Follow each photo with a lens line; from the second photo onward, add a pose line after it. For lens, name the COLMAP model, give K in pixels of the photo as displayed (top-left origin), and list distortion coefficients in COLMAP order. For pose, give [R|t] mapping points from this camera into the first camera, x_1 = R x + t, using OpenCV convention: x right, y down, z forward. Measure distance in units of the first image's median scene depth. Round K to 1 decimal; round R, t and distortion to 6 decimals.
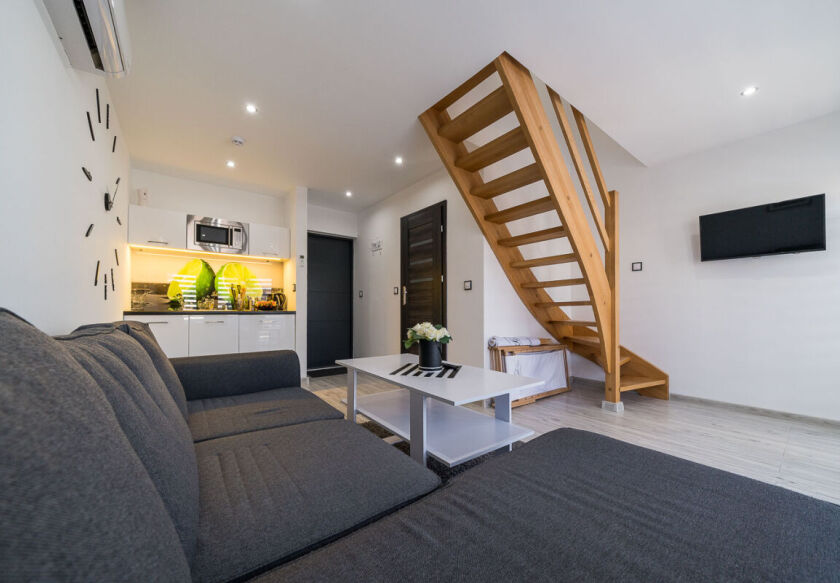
lens RADIAL K [[315.0, 0, 423.3], [0, 315.0, 306.7], [0, 0, 1]] dist [-0.002327, -0.000144]
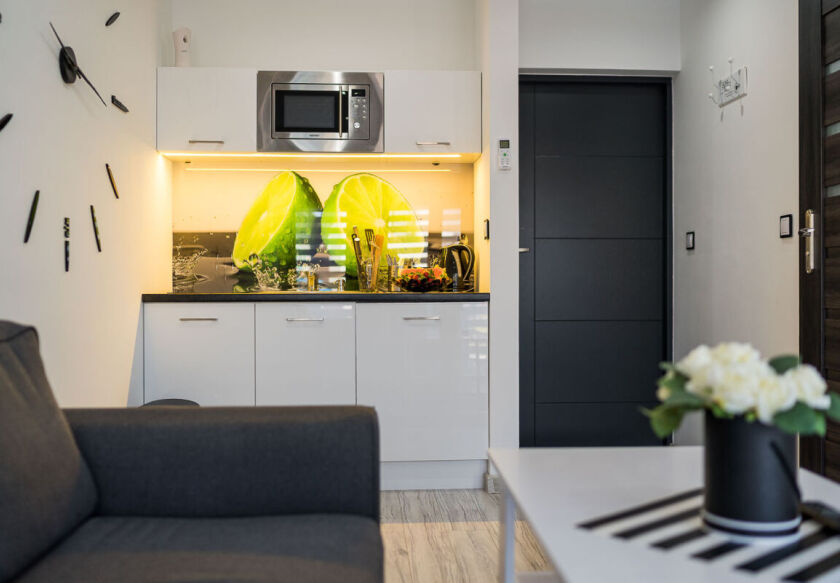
lens RADIAL K [[851.8, 0, 420.0], [0, 851.8, 291.5], [0, 0, 1]] dist [-0.023450, -0.005756]
pose [[0.822220, 0.000465, -0.569170, 0.101257], [0.009290, 0.999855, 0.014238, -0.003070], [0.569095, -0.016994, 0.822096, 0.146400]]
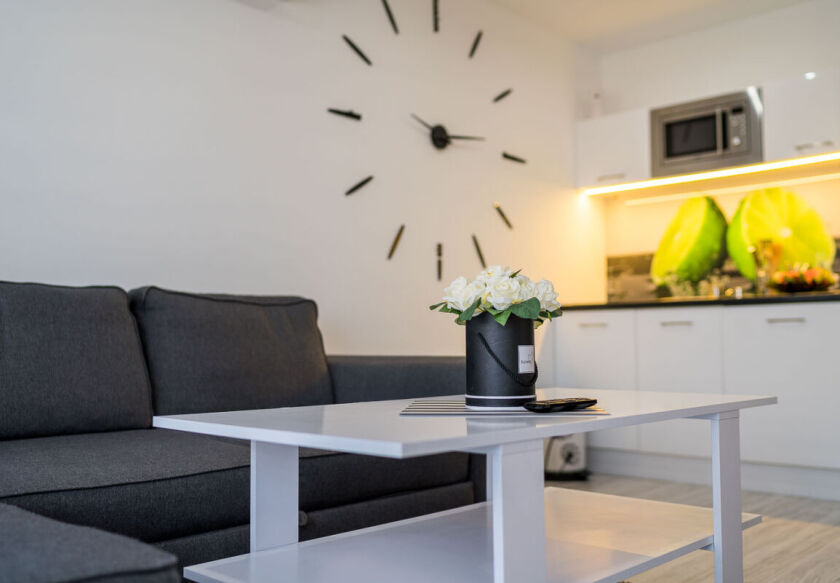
lens RADIAL K [[836.6, 0, 417.1], [0, 836.6, 293.9], [0, 0, 1]] dist [-0.006177, -0.000211]
pose [[0.162971, -0.062277, -0.984663, 0.456495], [0.017028, 0.998035, -0.060305, 0.068234], [0.986484, -0.006939, 0.163711, 0.394985]]
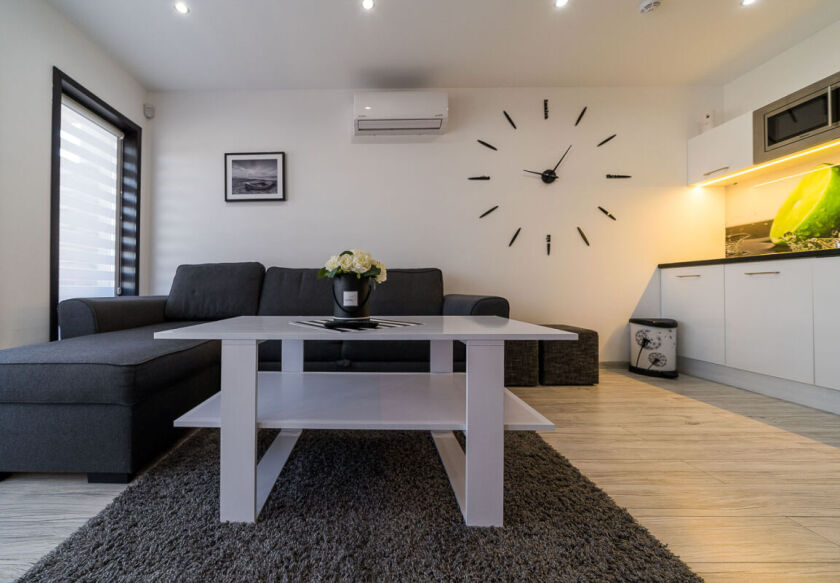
lens RADIAL K [[315.3, 0, 368.4], [0, 315.3, 287.3], [0, 0, 1]] dist [-0.003433, 0.000166]
pose [[-0.629537, -0.004691, -0.776956, 0.256177], [0.012071, 0.999802, -0.015818, 0.071024], [0.776876, -0.019336, -0.629356, 0.741483]]
